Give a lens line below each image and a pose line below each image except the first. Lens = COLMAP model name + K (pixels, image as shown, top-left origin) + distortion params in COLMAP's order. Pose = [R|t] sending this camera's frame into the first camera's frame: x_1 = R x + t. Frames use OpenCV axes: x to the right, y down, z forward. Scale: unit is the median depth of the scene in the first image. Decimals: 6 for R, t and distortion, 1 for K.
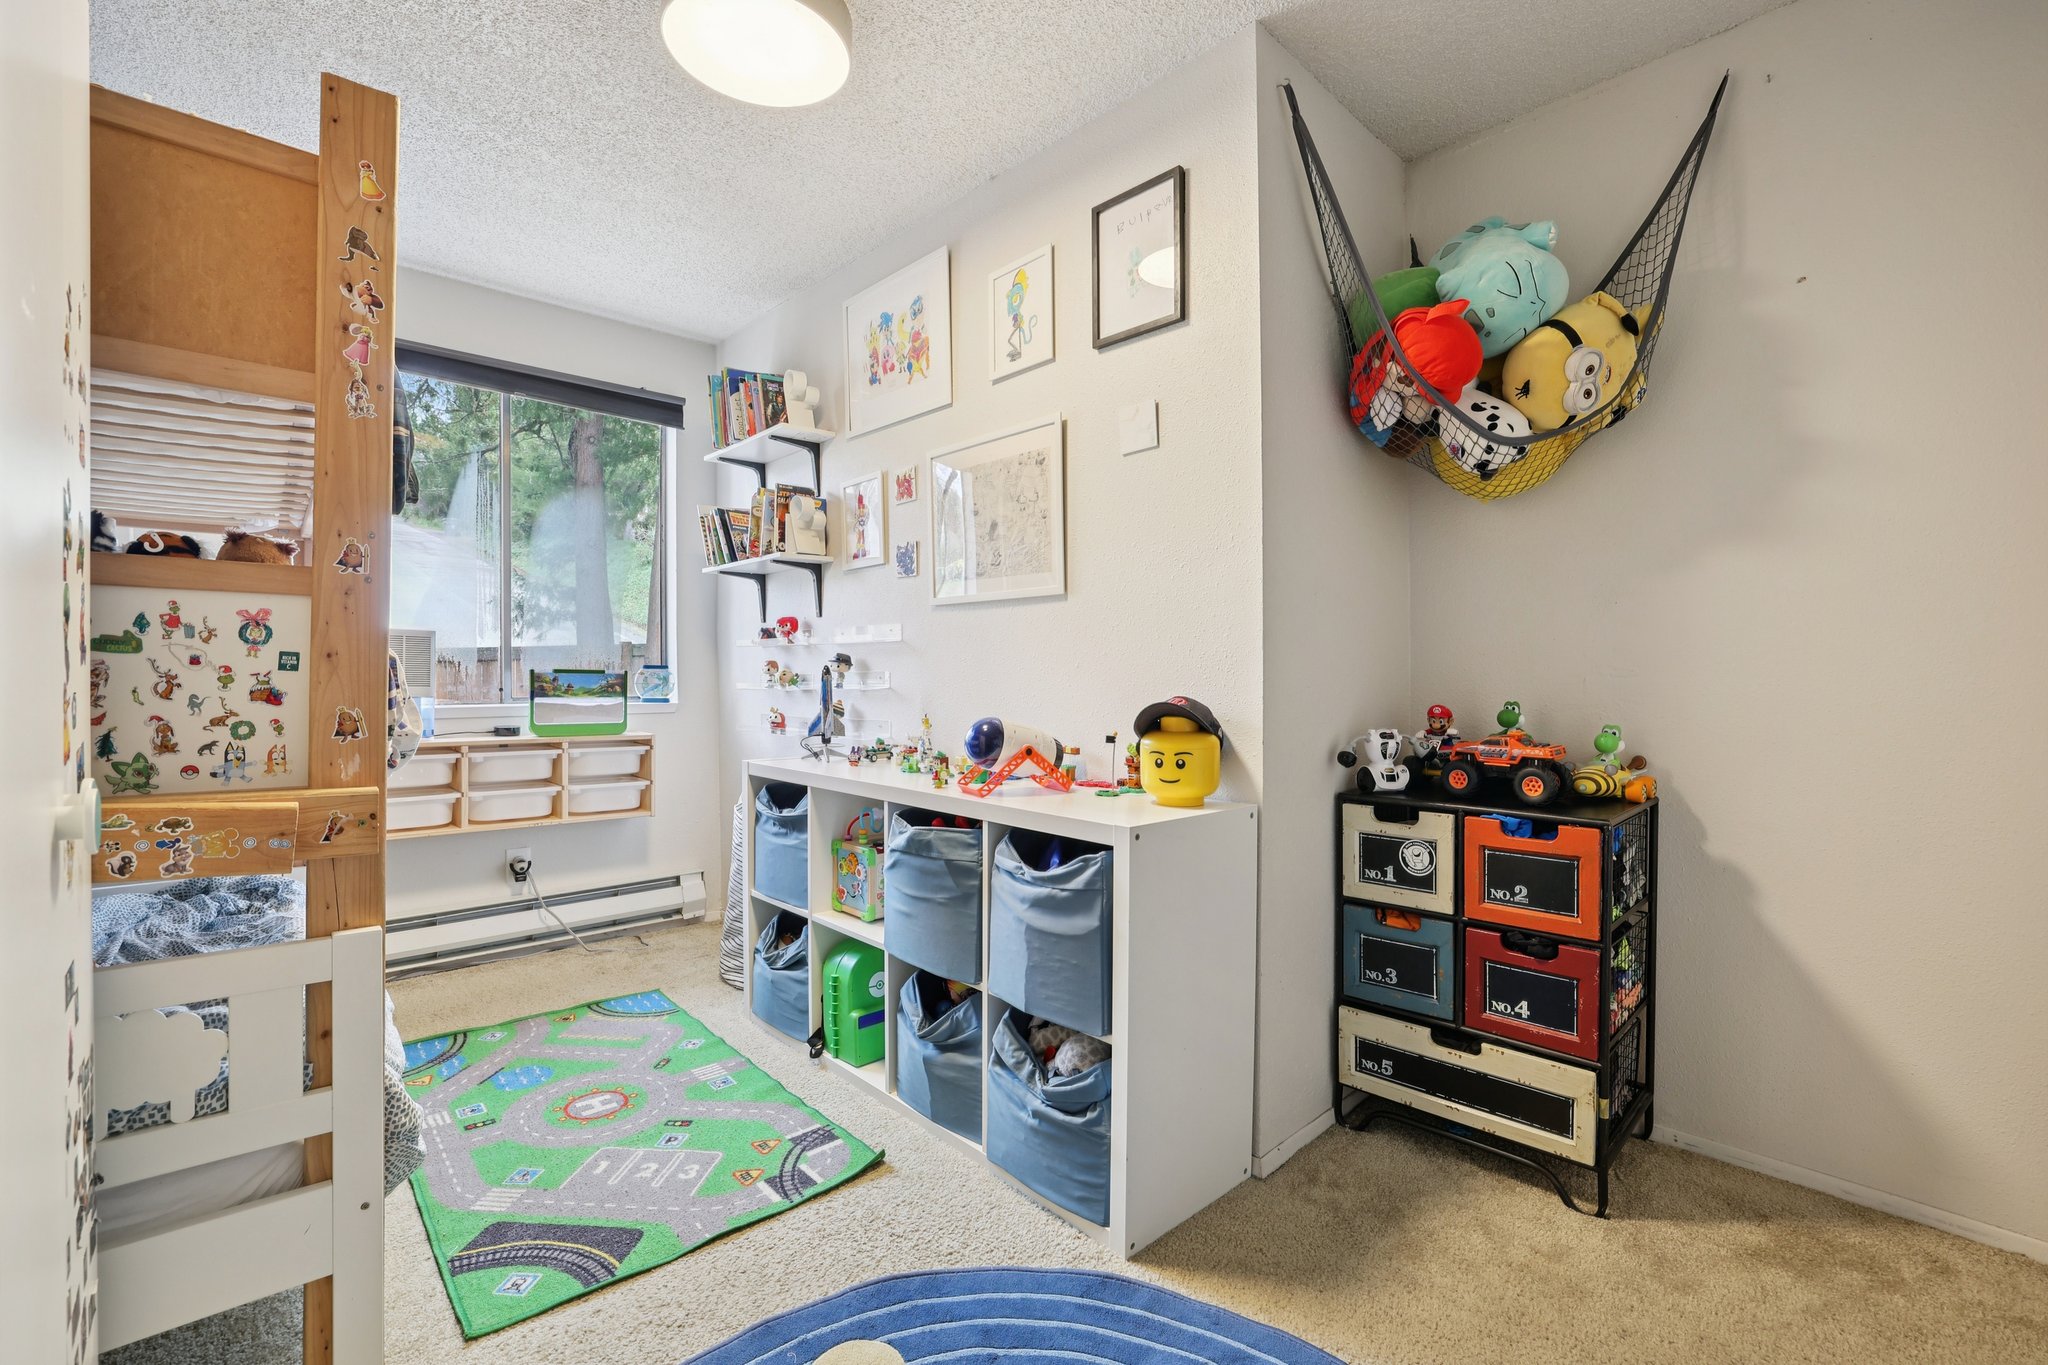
lens RADIAL K [[927.3, 0, 1020.5], [0, 927.3, 680.6], [0, 0, 1]] dist [-0.003780, 0.000693]
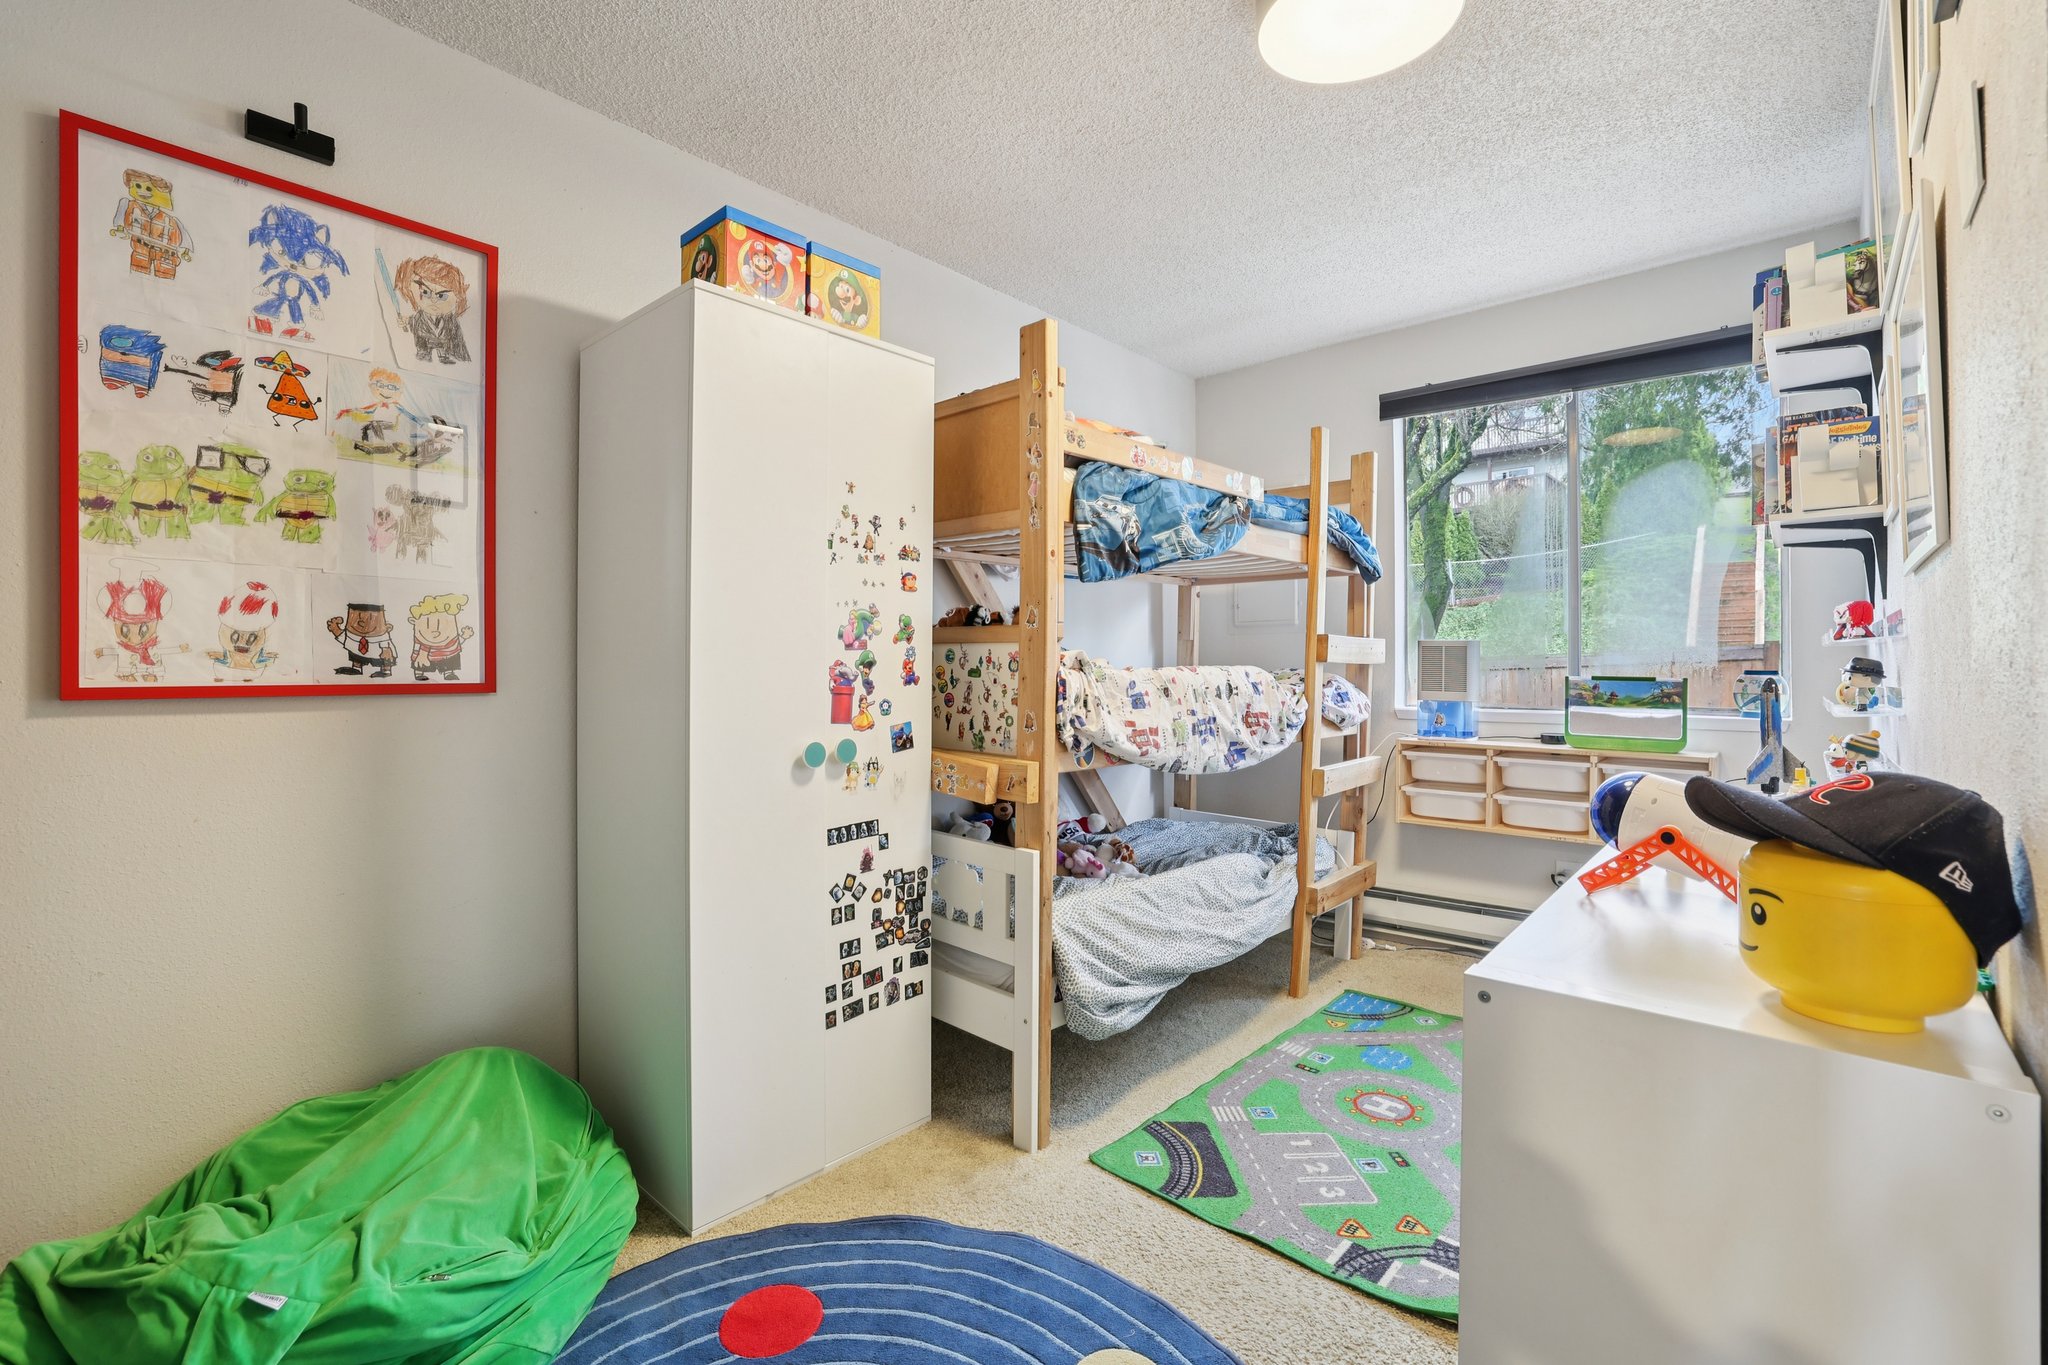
lens RADIAL K [[927.3, 0, 1020.9], [0, 927.3, 664.5], [0, 0, 1]] dist [-0.003780, 0.000693]
pose [[0.078408, -0.000596, -0.996921, 0.618957], [-0.003120, 0.999995, -0.000843, -0.035245], [0.996916, 0.003177, 0.078406, 0.596541]]
